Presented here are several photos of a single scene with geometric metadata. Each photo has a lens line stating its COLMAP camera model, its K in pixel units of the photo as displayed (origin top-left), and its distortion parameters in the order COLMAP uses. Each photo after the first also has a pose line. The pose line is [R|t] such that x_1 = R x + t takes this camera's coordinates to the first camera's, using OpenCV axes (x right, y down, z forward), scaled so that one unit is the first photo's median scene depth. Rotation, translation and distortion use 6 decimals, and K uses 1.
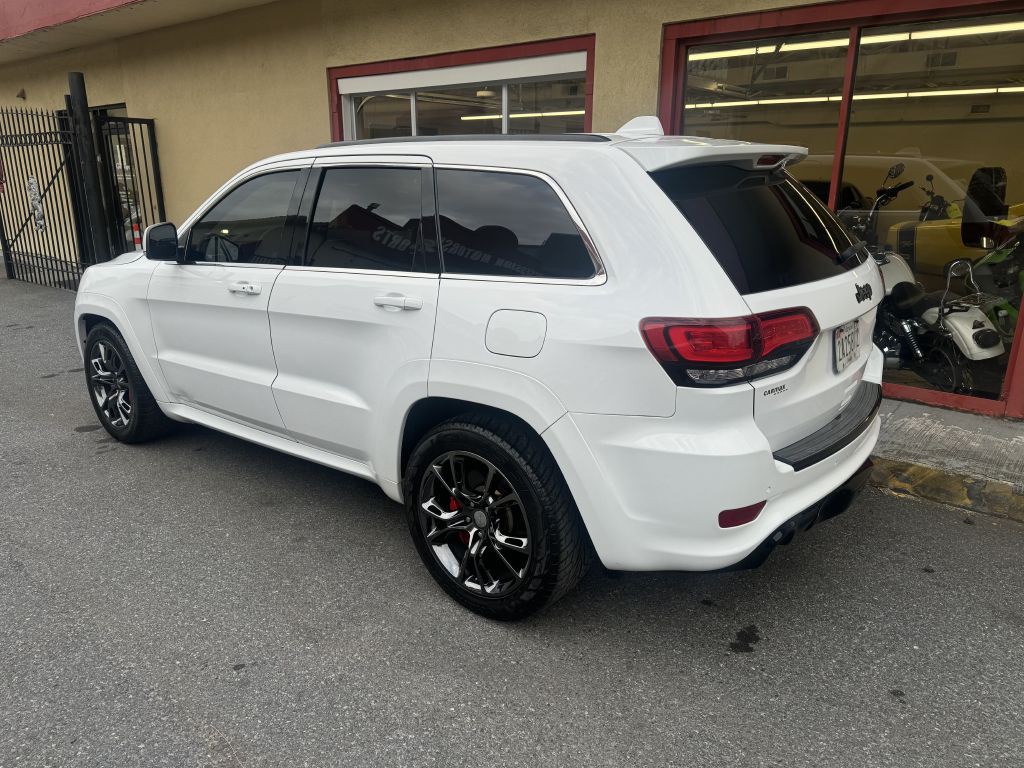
lens RADIAL K [[719.5, 0, 503.6], [0, 719.5, 385.0], [0, 0, 1]] dist [0.034000, -0.034393]
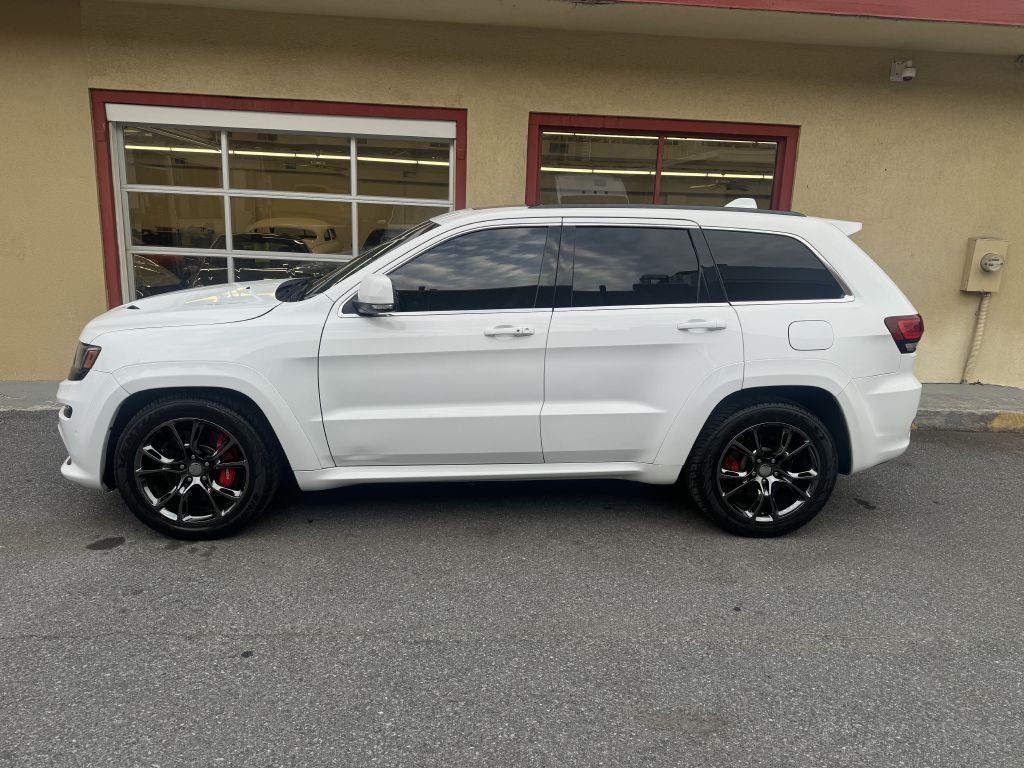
lens RADIAL K [[719.5, 0, 514.2], [0, 719.5, 380.9], [0, 0, 1]] dist [0.034000, -0.034393]
pose [[0.728769, -0.121569, 0.673882, -0.815583], [0.161754, 0.986826, 0.003096, -0.044872], [-0.665381, 0.106747, 0.738832, 0.147326]]
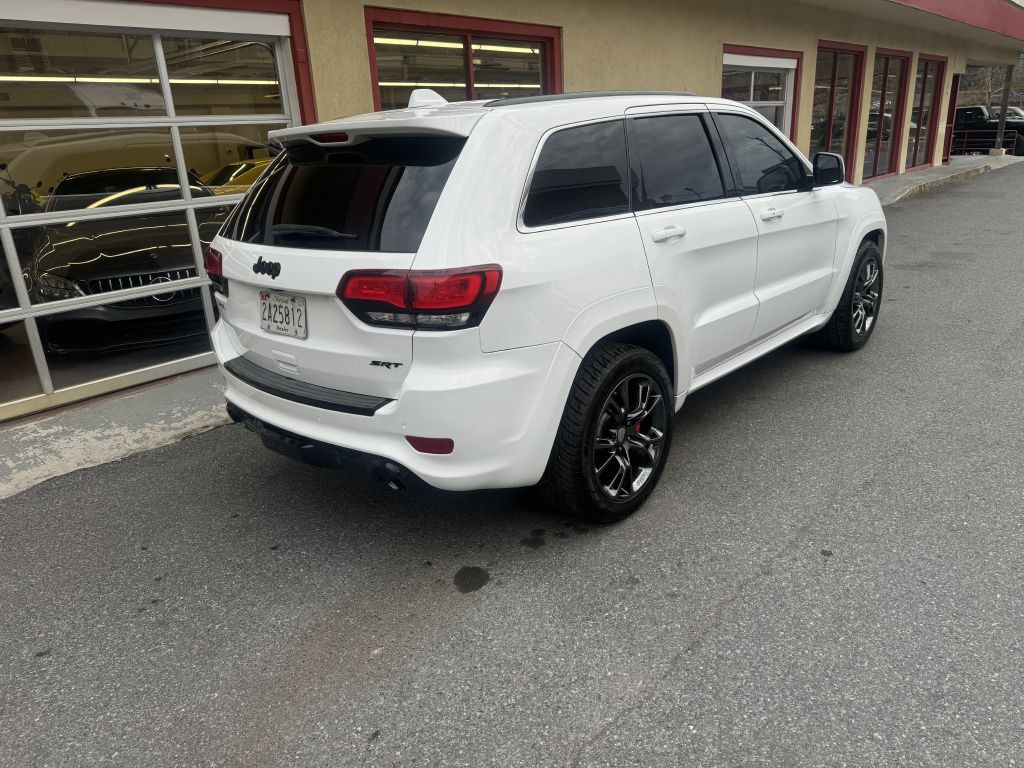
lens RADIAL K [[719.5, 0, 510.7], [0, 719.5, 387.3], [0, 0, 1]] dist [0.034000, -0.034393]
pose [[0.051823, -0.336642, 0.940206, -1.159532], [0.334619, 0.892901, 0.301261, -0.266190], [-0.940928, 0.298998, 0.158920, 0.896863]]
